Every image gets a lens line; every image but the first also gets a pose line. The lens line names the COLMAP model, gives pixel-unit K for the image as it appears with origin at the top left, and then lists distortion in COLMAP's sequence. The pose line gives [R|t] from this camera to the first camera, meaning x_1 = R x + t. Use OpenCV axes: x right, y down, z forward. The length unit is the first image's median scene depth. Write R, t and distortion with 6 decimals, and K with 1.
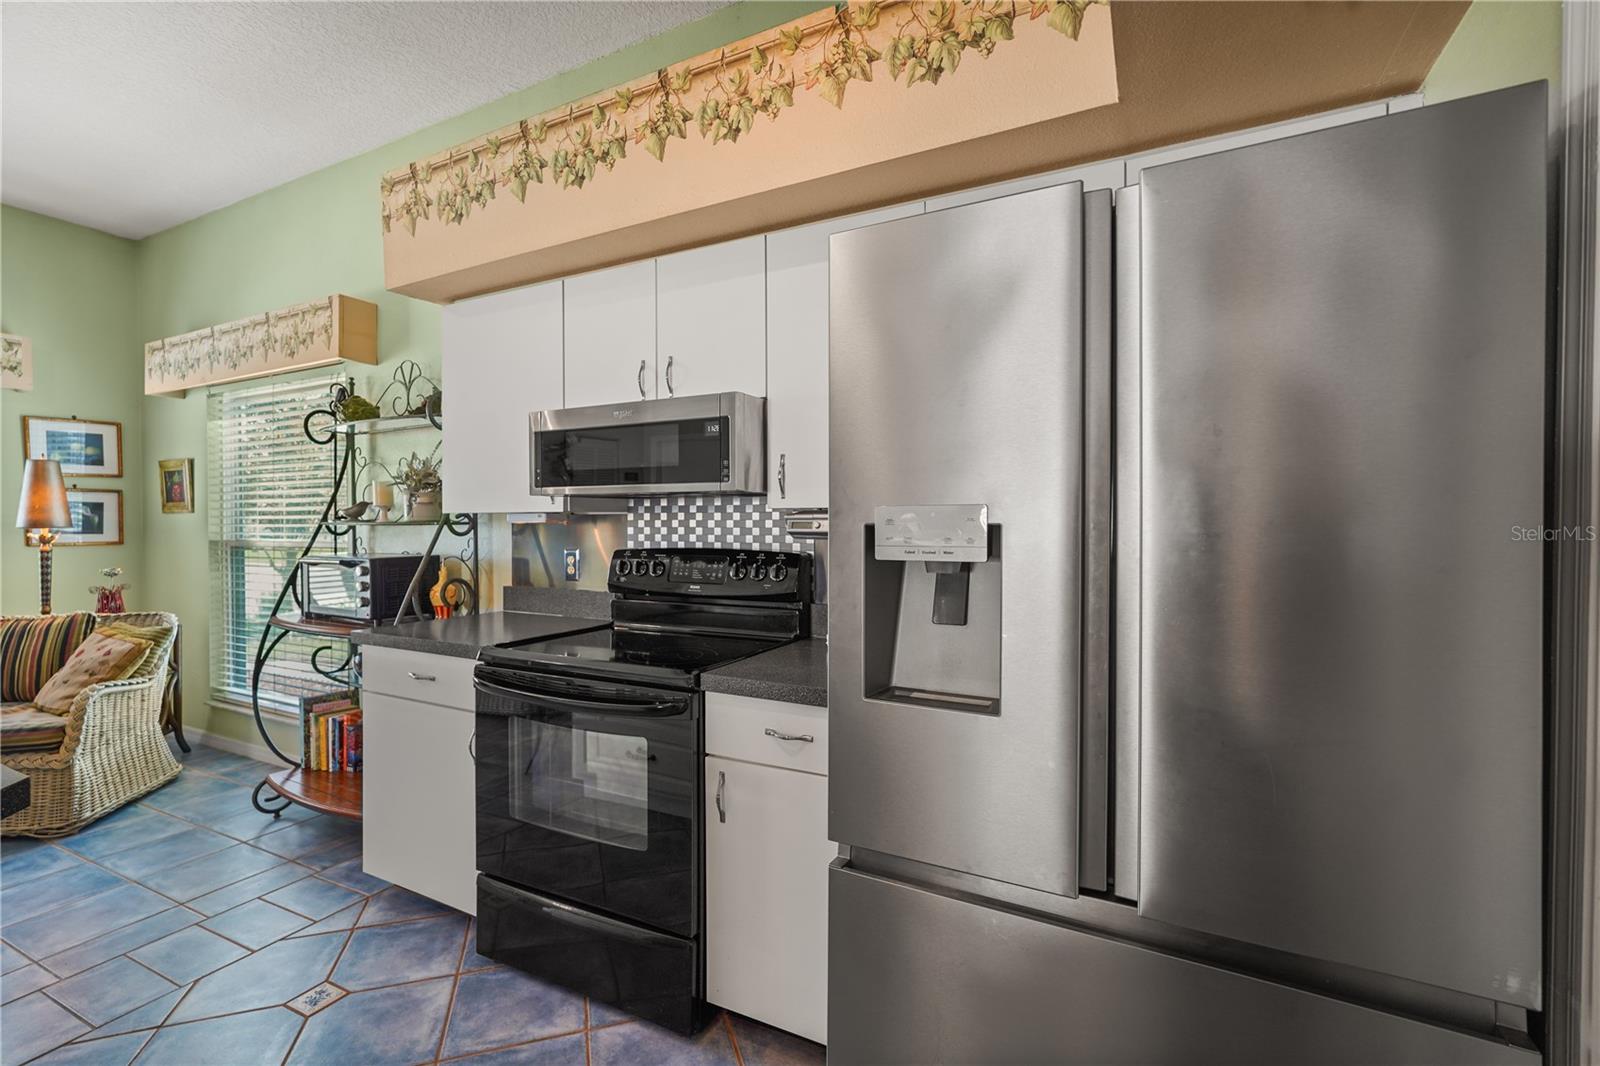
lens RADIAL K [[712.4, 0, 796.8], [0, 712.4, 532.1], [0, 0, 1]] dist [-0.013714, 0.007023]
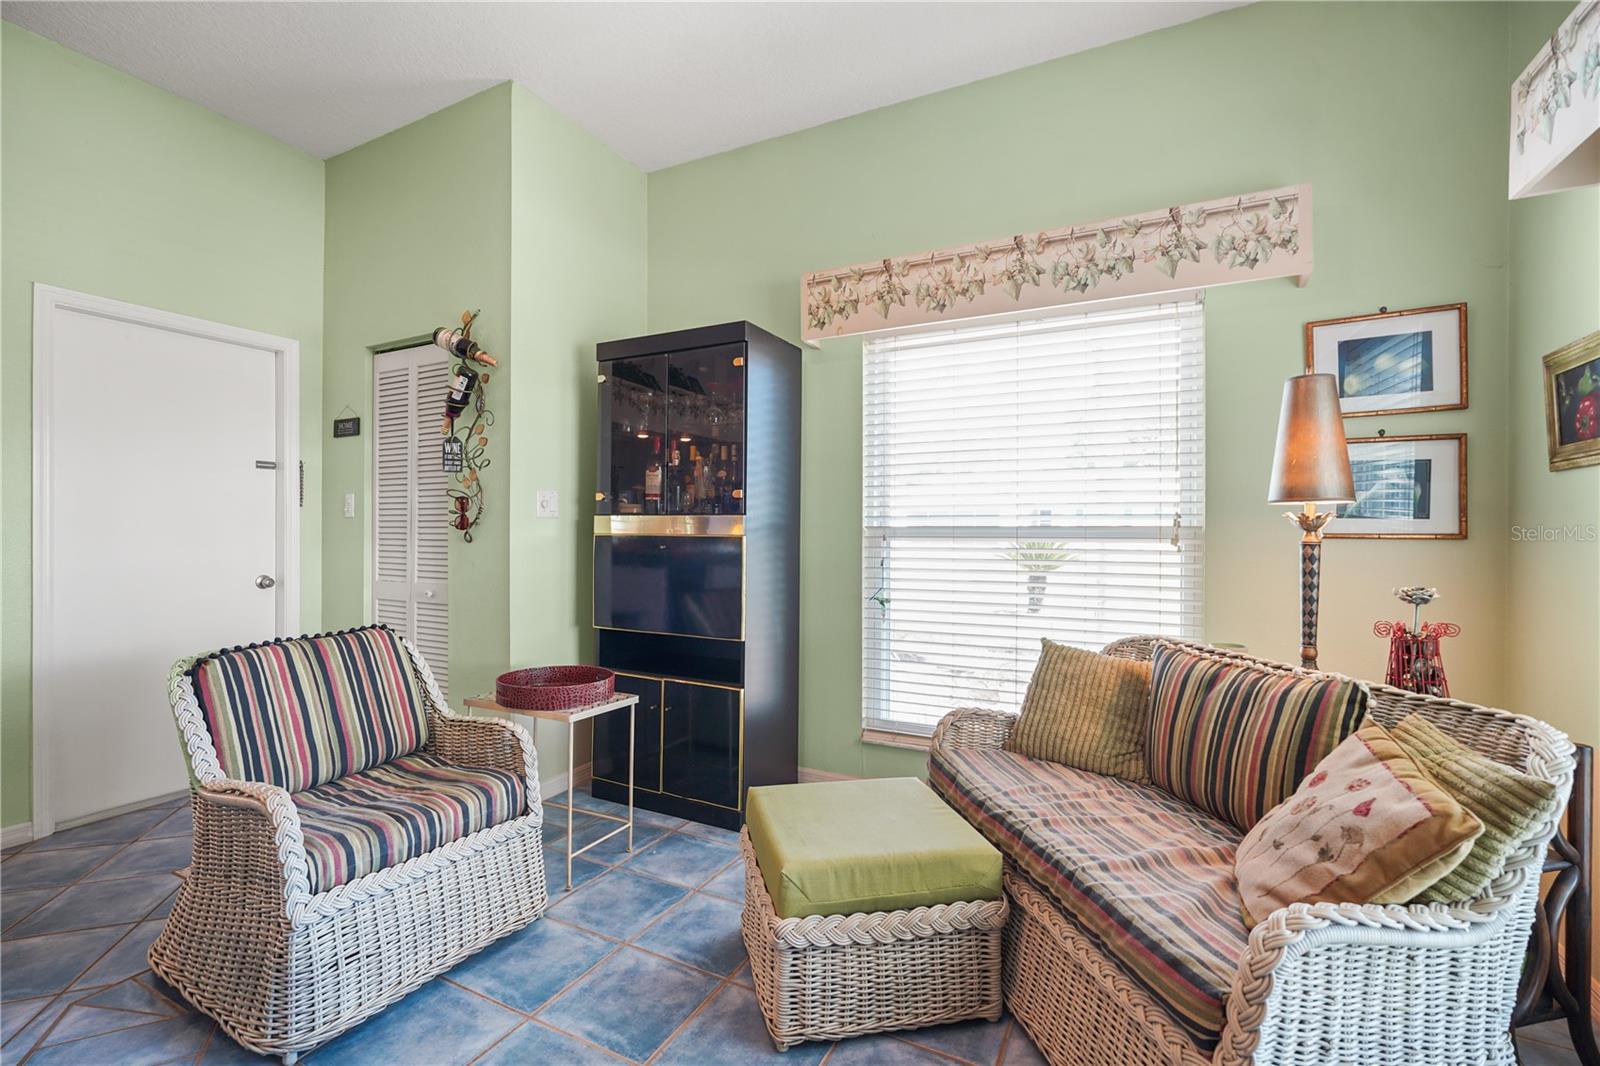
lens RADIAL K [[712.4, 0, 789.7], [0, 712.4, 526.7], [0, 0, 1]] dist [-0.013714, 0.007023]
pose [[-0.003615, -0.000966, -0.999993, -0.578660], [-0.019377, 0.999812, -0.000896, 0.023834], [0.999806, 0.019373, -0.003633, 0.674890]]
